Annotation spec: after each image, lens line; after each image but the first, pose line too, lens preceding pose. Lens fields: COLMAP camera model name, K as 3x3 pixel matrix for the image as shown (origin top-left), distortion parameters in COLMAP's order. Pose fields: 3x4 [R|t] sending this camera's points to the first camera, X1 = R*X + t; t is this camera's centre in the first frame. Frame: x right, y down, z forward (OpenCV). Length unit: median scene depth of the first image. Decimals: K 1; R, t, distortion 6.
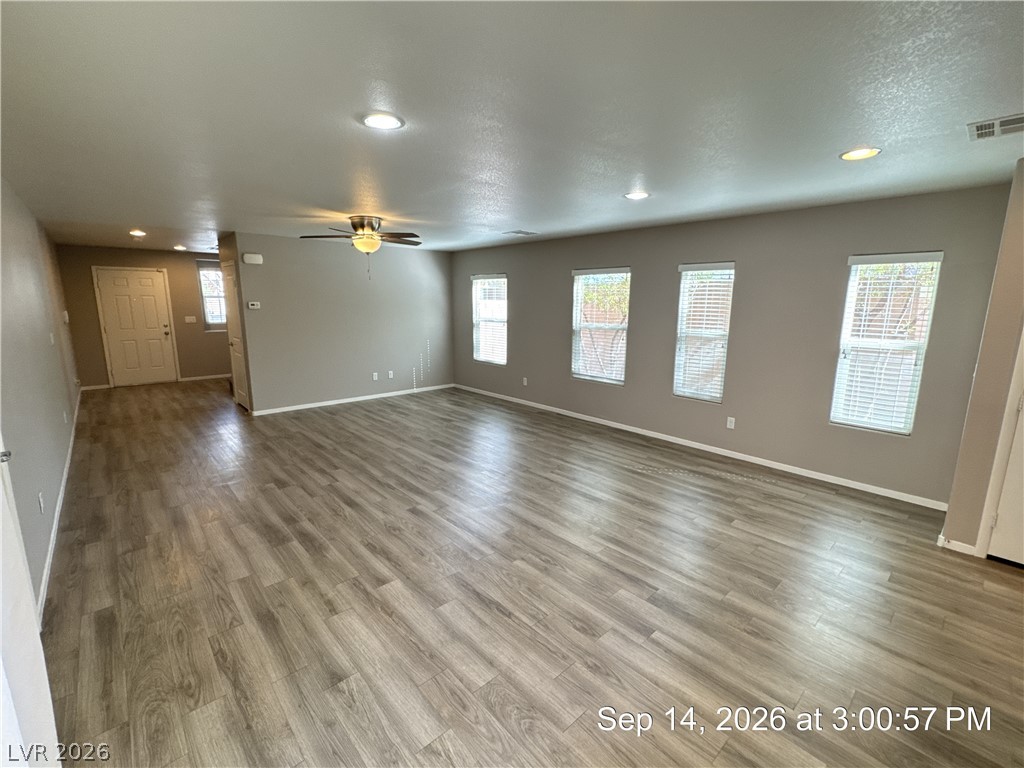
lens RADIAL K [[449.3, 0, 512.9], [0, 449.3, 382.5], [0, 0, 1]] dist [-0.001099, -0.000989]
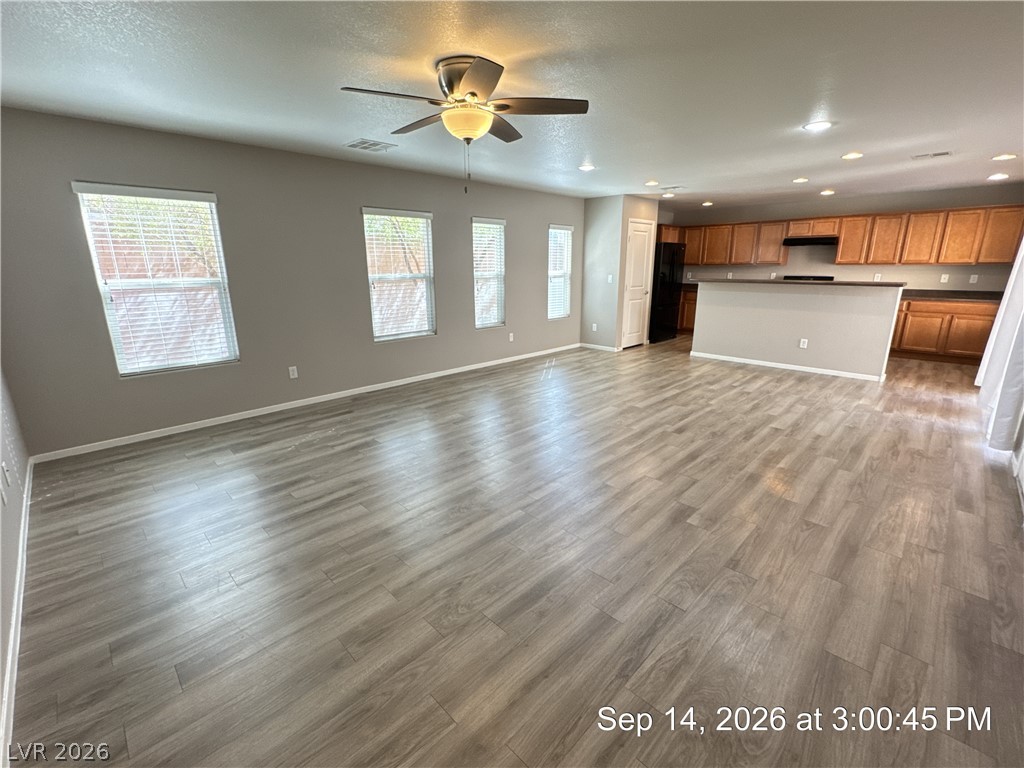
lens RADIAL K [[449.3, 0, 509.9], [0, 449.3, 388.7], [0, 0, 1]] dist [-0.001099, -0.000989]
pose [[-0.049592, -0.274260, 0.960376, -0.924812], [0.184826, 0.942431, 0.278680, -0.153562], [-0.981519, 0.191323, 0.003954, 1.027814]]
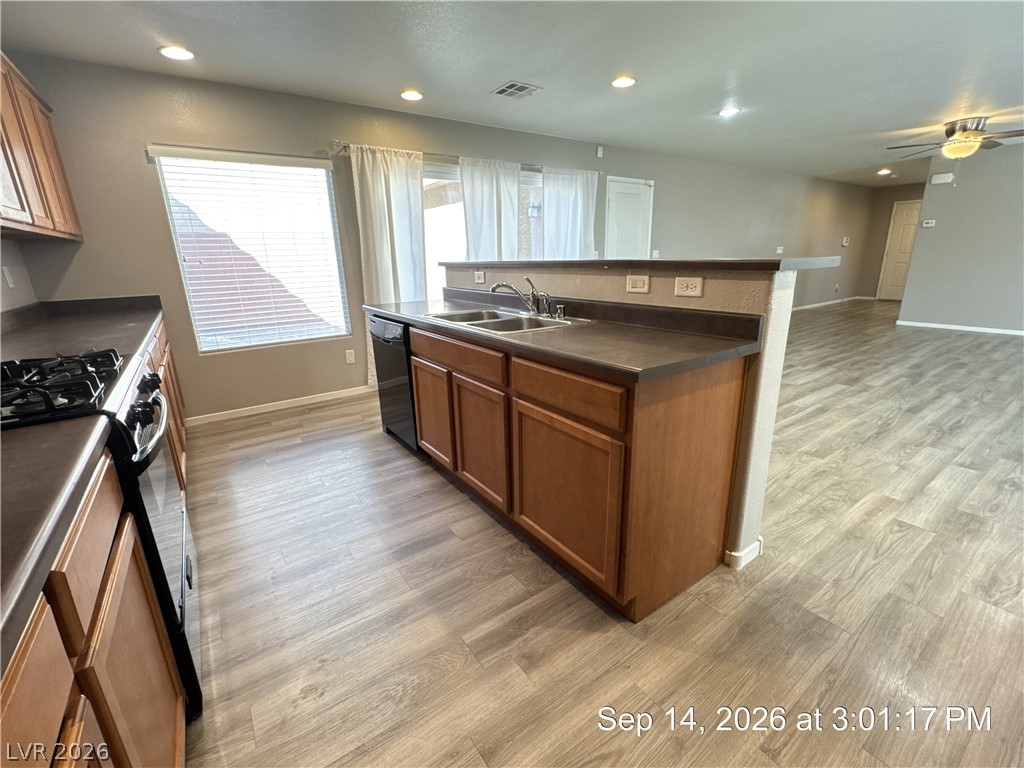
lens RADIAL K [[449.3, 0, 515.0], [0, 449.3, 383.3], [0, 0, 1]] dist [-0.001099, -0.000989]
pose [[-0.120371, 0.266384, -0.956321, 0.900252], [-0.154387, 0.946582, 0.283104, 0.056460], [0.980650, 0.181721, -0.072815, 0.203229]]
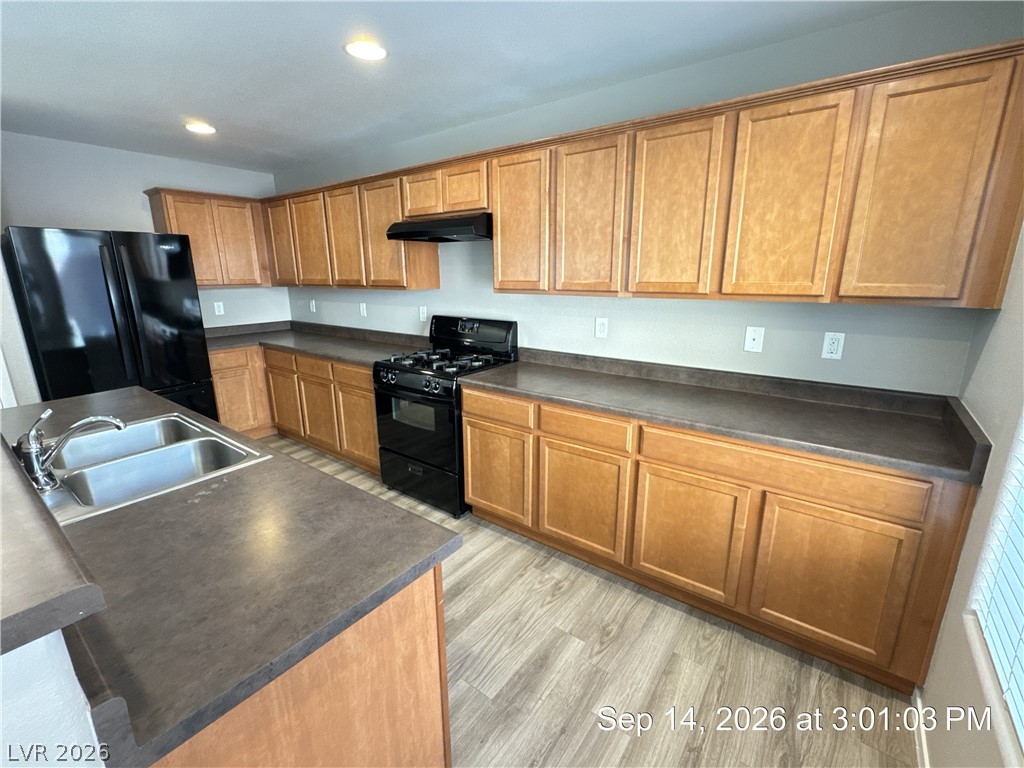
lens RADIAL K [[449.3, 0, 511.5], [0, 449.3, 387.7], [0, 0, 1]] dist [-0.001099, -0.000989]
pose [[-0.187143, -0.258169, 0.947801, 0.080265], [0.179952, 0.939510, 0.291442, 0.038910], [-0.965709, 0.225100, -0.129365, -0.090453]]
